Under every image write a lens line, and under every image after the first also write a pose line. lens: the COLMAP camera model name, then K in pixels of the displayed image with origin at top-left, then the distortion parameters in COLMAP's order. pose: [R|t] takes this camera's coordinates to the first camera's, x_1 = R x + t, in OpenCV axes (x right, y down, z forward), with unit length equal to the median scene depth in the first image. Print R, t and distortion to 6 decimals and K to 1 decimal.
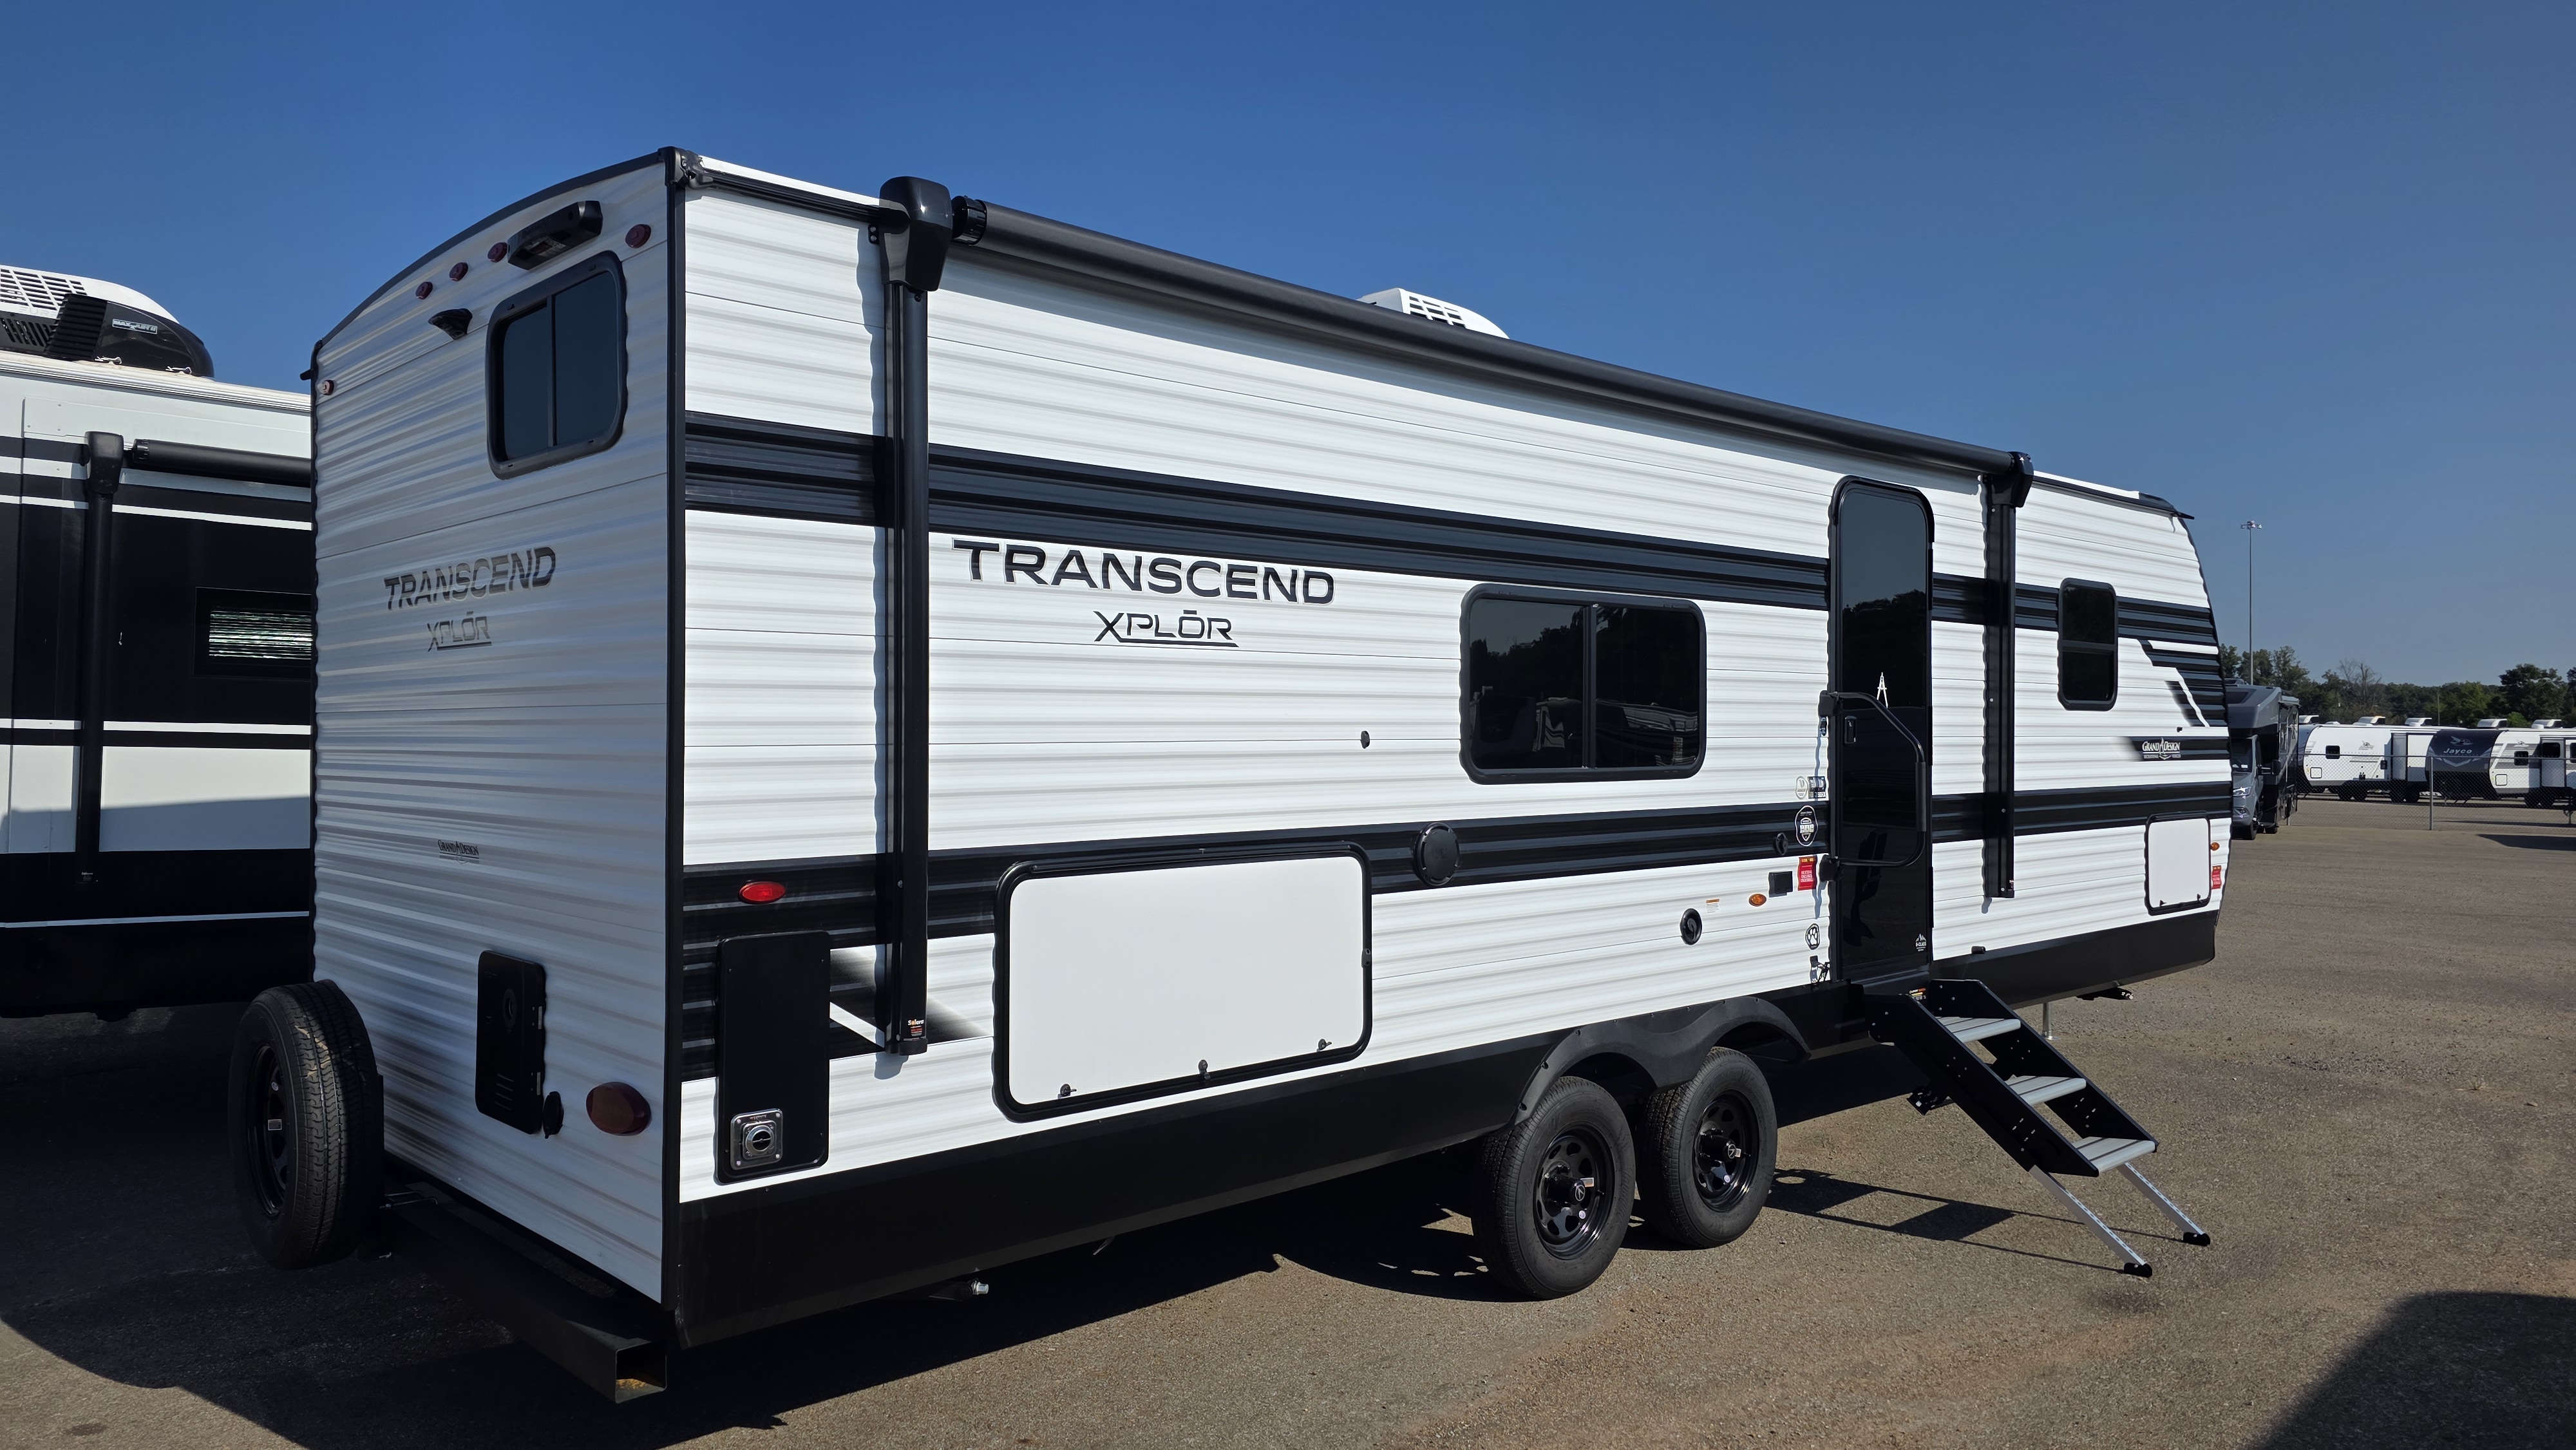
lens RADIAL K [[1734.4, 0, 1288.0], [0, 1734.4, 725.0], [0, 0, 1]] dist [0.001237, 0.000073]
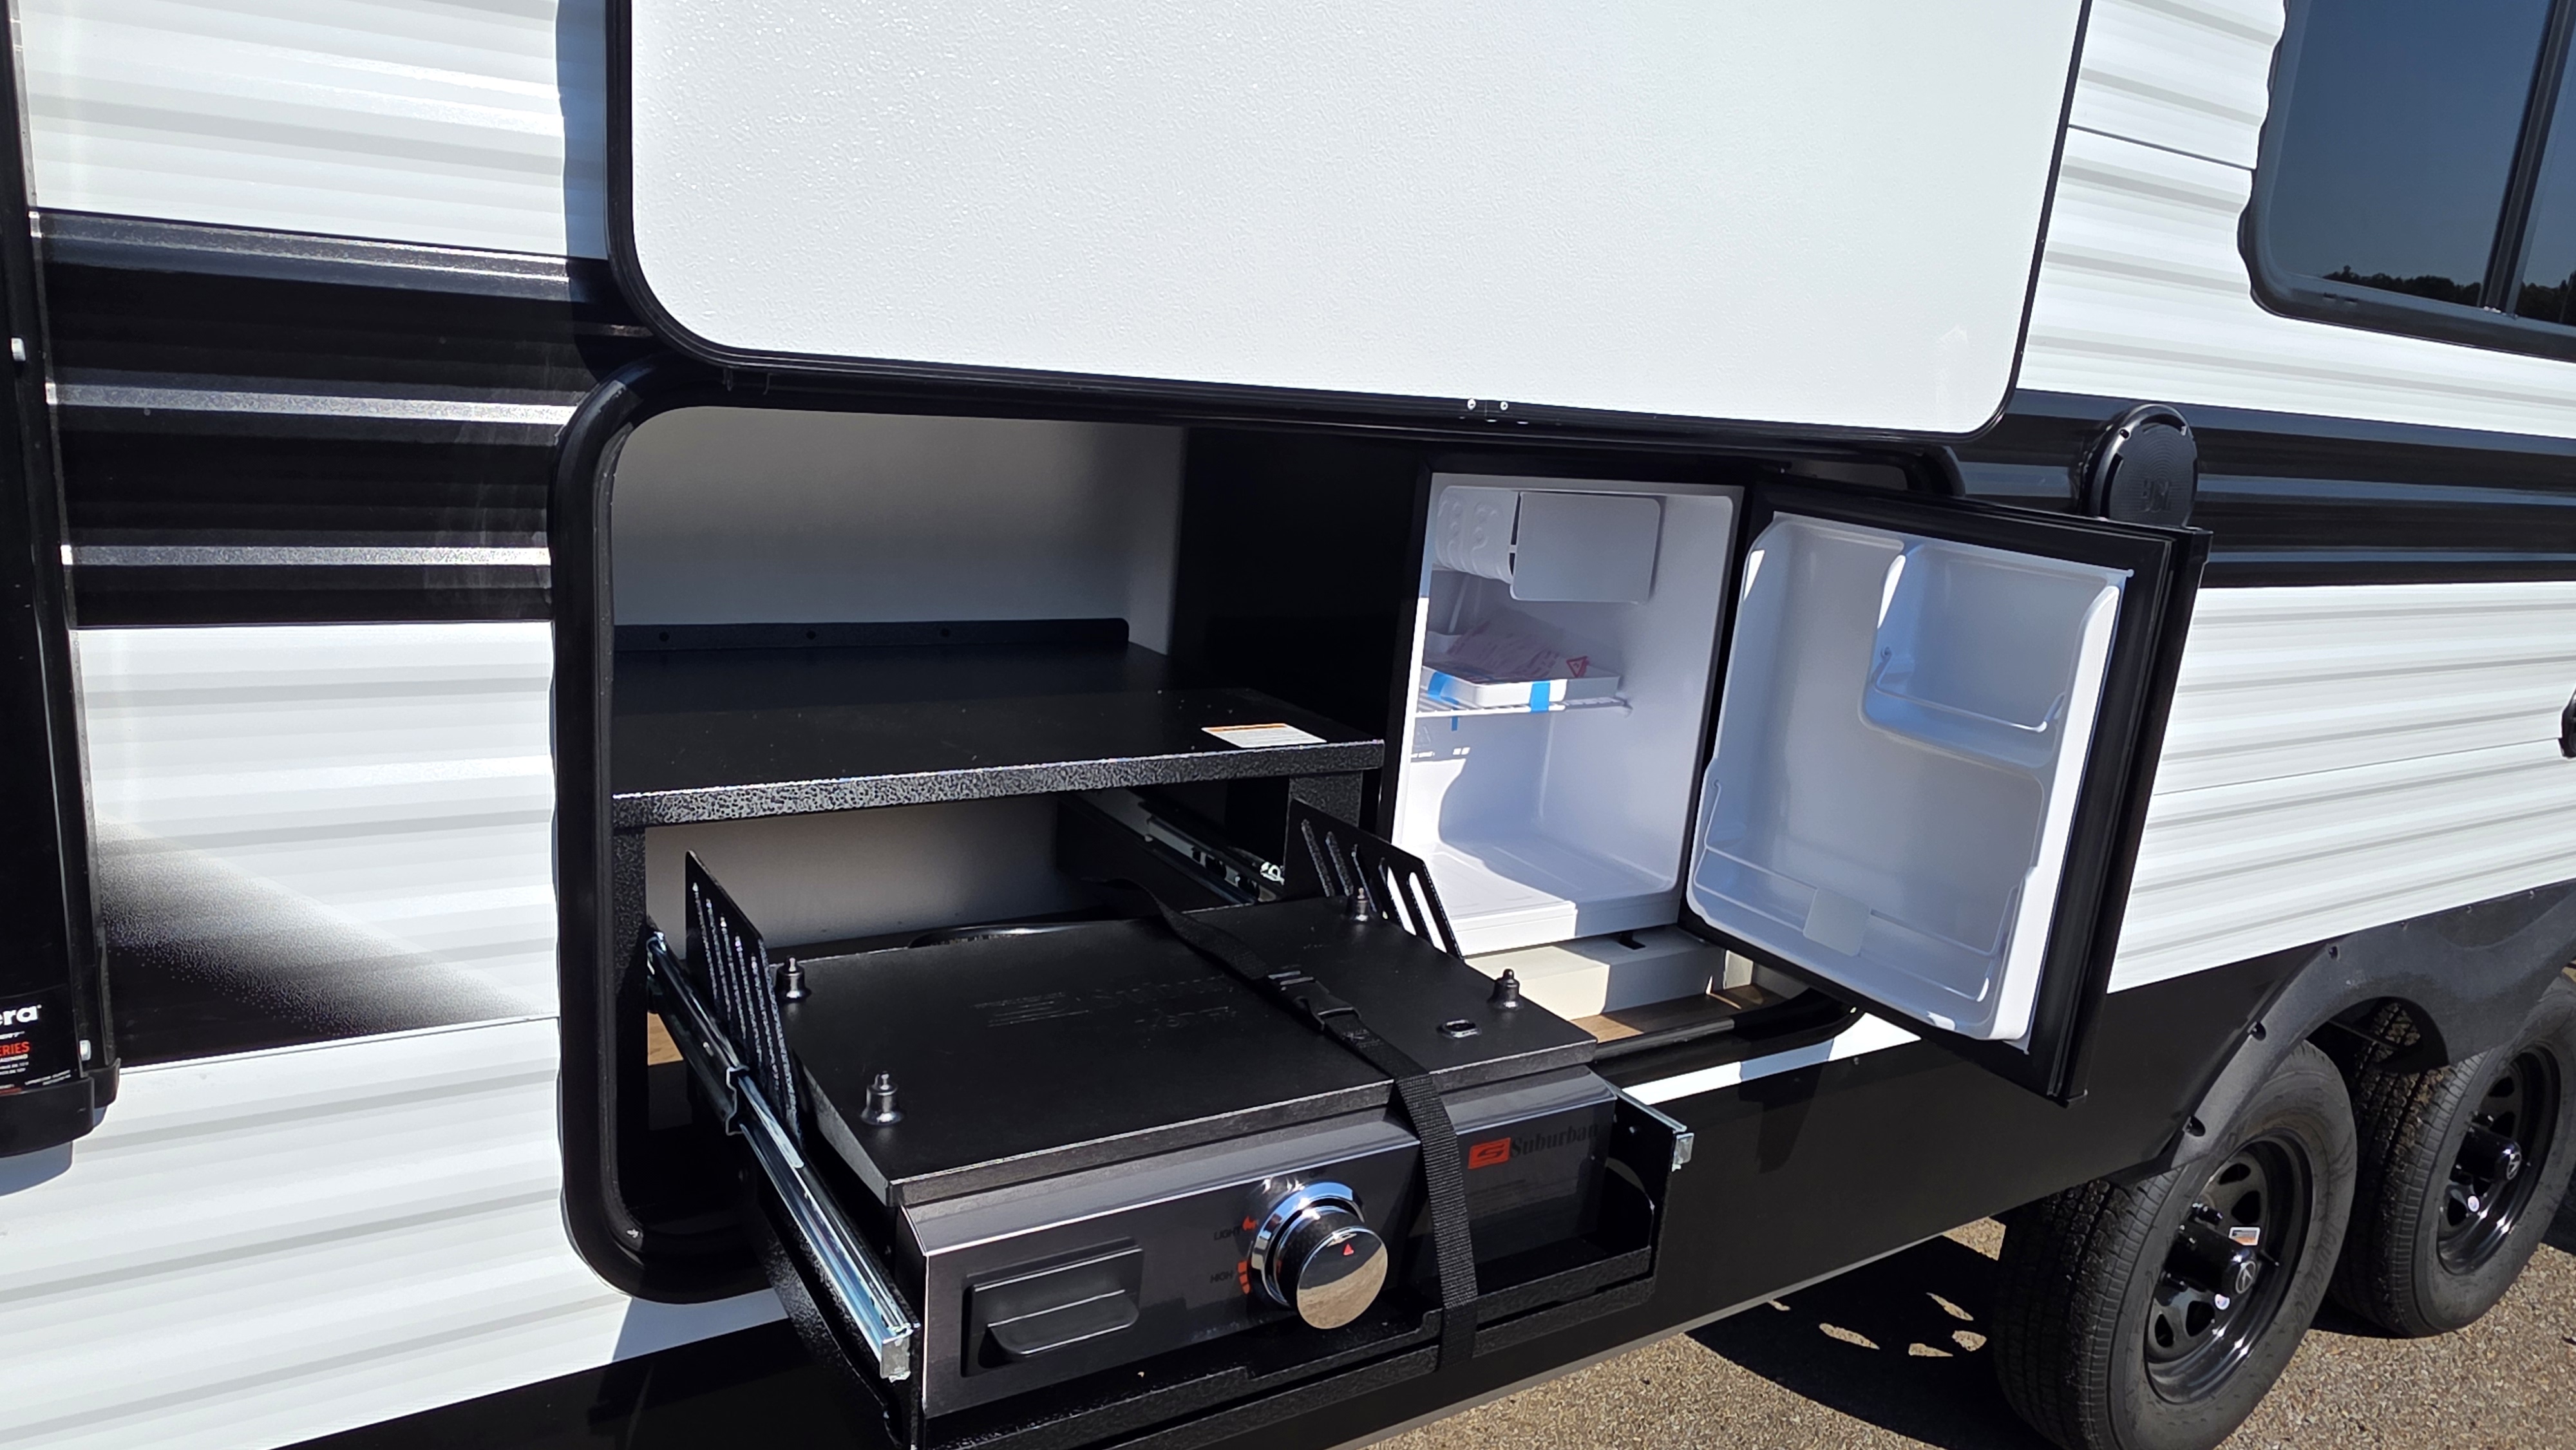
lens RADIAL K [[1629.6, 0, 1288.0], [0, 1629.6, 725.0], [0, 0, 1]] dist [0.001058, 0.000395]
pose [[0.977249, 0.123572, -0.172382, -0.019607], [-0.081947, 0.969615, 0.230503, 0.051504], [0.195627, -0.211133, 0.957681, 0.566181]]
